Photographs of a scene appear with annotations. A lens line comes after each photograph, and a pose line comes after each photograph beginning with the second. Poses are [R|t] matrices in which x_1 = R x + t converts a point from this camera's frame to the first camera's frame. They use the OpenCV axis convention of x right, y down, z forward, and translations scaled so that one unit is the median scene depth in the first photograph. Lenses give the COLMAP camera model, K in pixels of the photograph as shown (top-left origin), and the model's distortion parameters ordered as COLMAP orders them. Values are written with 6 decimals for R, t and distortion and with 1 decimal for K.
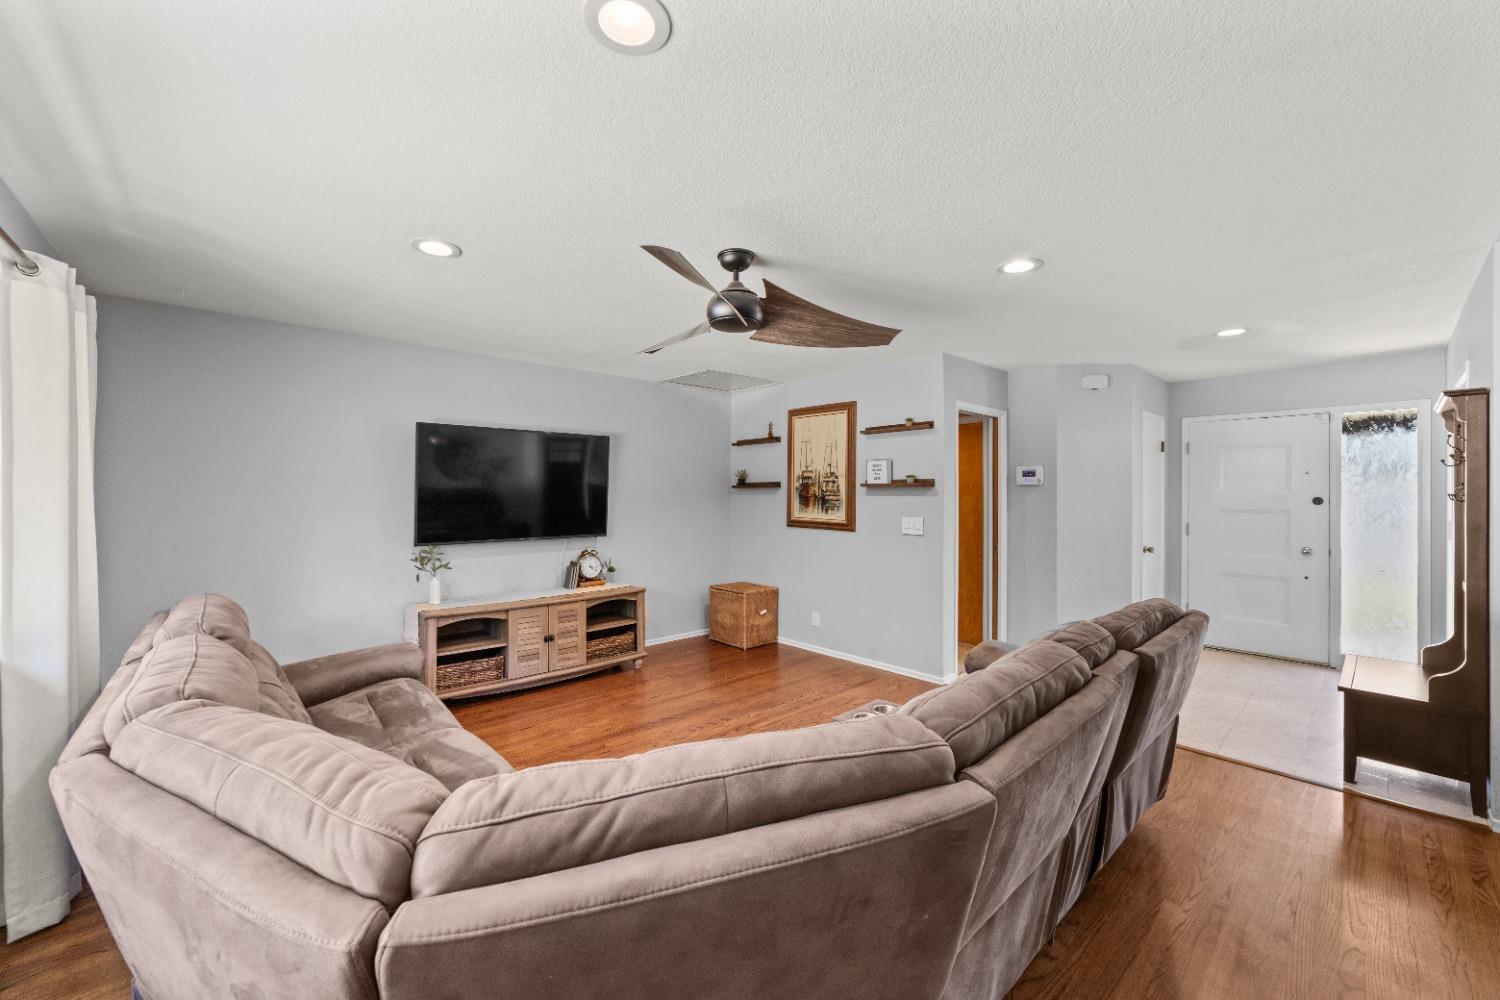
lens RADIAL K [[581.0, 0, 747.7], [0, 581.0, 491.4], [0, 0, 1]] dist [-0.022925, 0.008656]
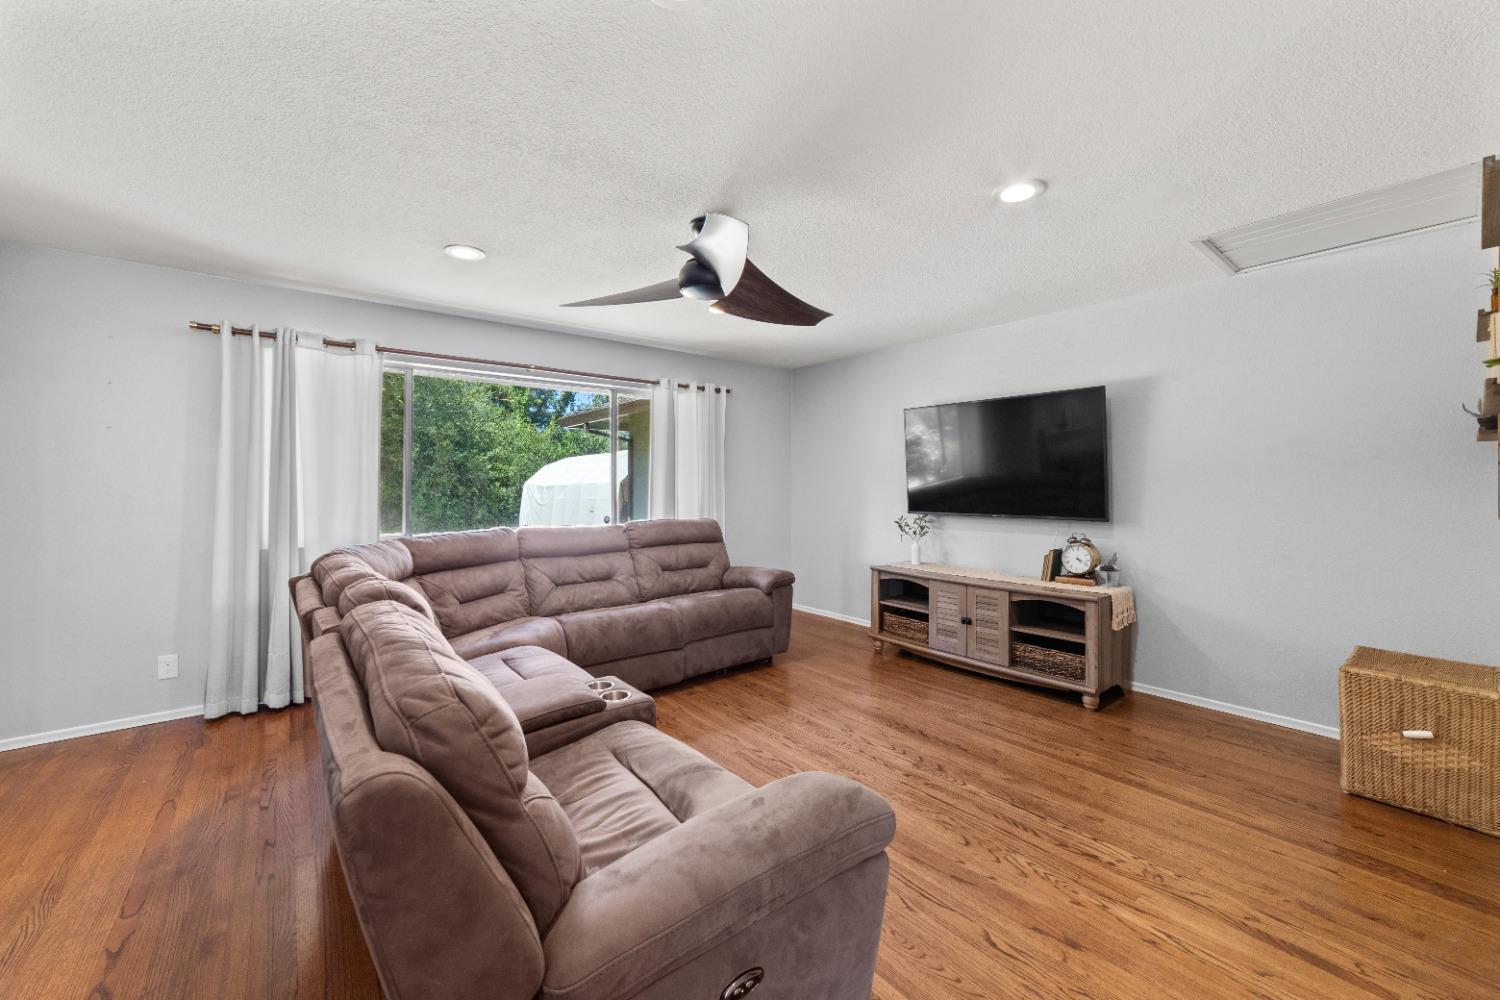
lens RADIAL K [[581.0, 0, 739.4], [0, 581.0, 478.1], [0, 0, 1]] dist [-0.022925, 0.008656]
pose [[-0.072163, -0.013292, -0.997304, 0.620216], [0.004691, 0.999896, -0.013666, 0.035103], [0.997382, -0.005664, -0.072093, 0.708236]]
